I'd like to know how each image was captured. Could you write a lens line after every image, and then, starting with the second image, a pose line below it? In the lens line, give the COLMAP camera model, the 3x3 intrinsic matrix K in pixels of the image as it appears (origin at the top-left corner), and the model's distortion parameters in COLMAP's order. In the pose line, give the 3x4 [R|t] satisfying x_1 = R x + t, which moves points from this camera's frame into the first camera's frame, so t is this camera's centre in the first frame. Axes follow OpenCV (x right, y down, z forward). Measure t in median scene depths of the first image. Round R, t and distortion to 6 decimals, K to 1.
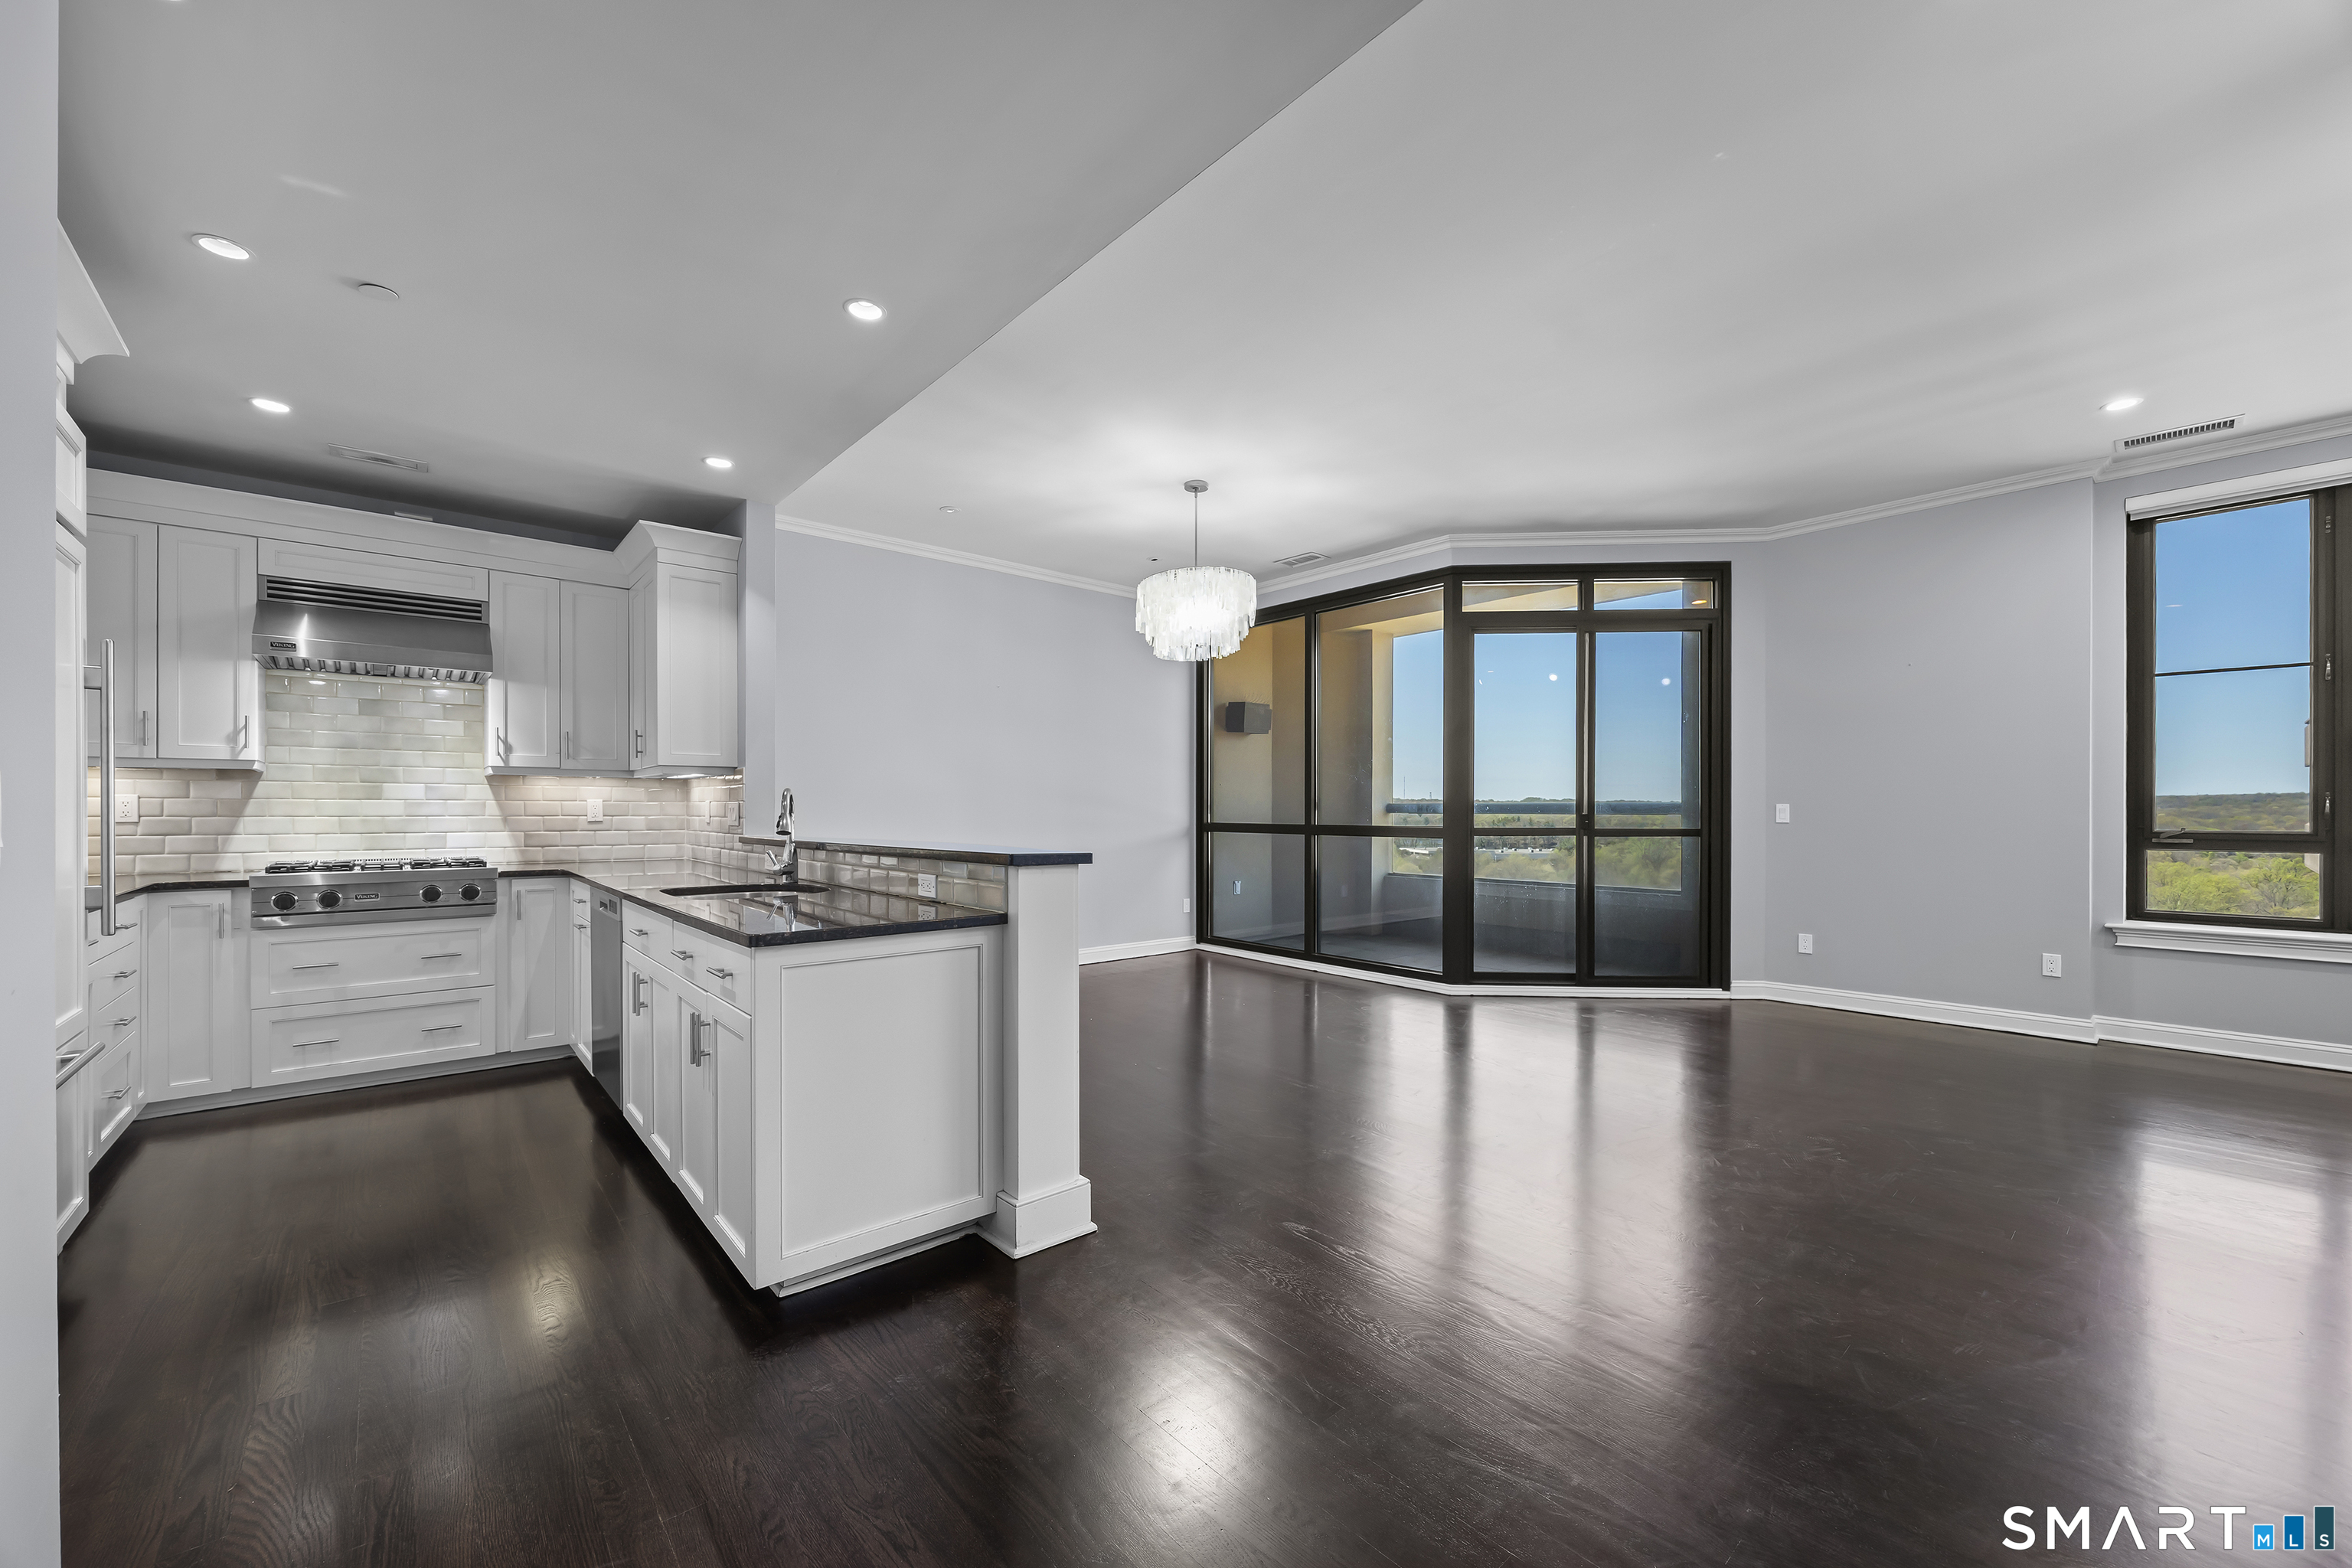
lens RADIAL K [[898.4, 0, 1180.3], [0, 898.4, 818.0], [0, 0, 1]] dist [-0.005022, 0.000467]
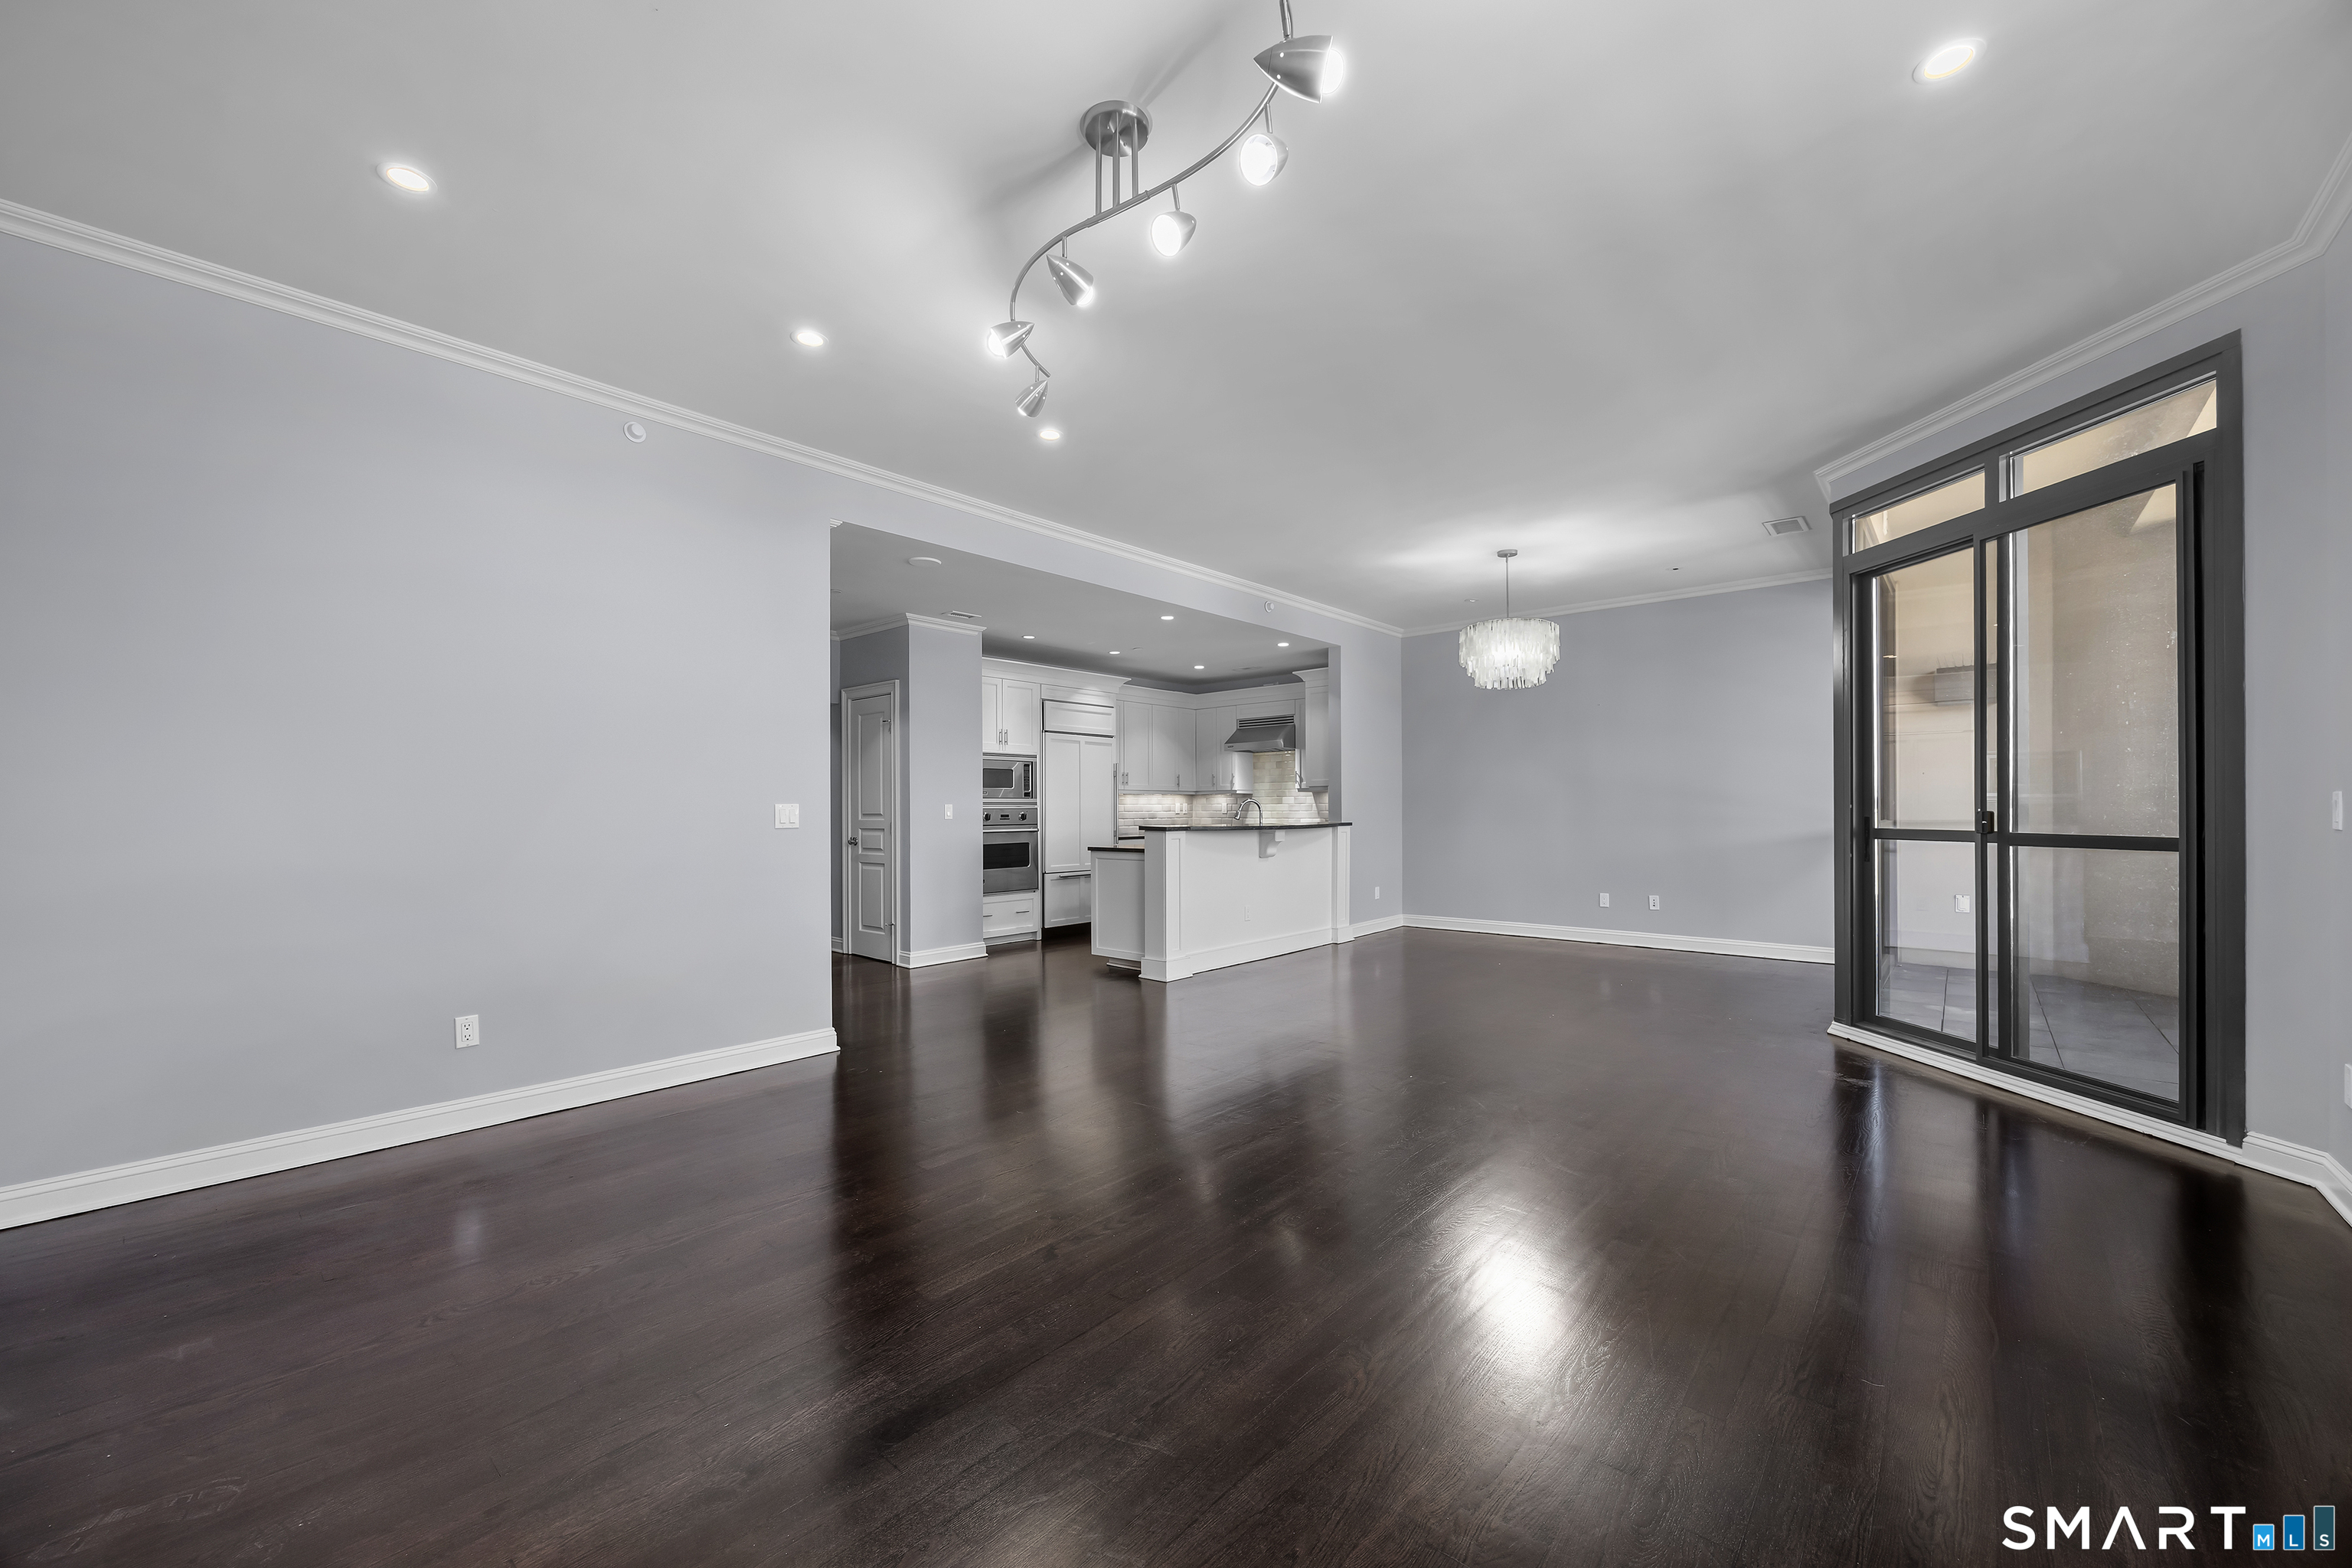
lens RADIAL K [[898.4, 0, 1174.6], [0, 898.4, 805.1], [0, 0, 1]] dist [-0.005022, 0.000467]
pose [[0.131185, -0.004491, -0.991348, 1.329008], [-0.001990, 0.999987, -0.004793, -0.005264], [0.991356, 0.002601, 0.131175, 0.394577]]
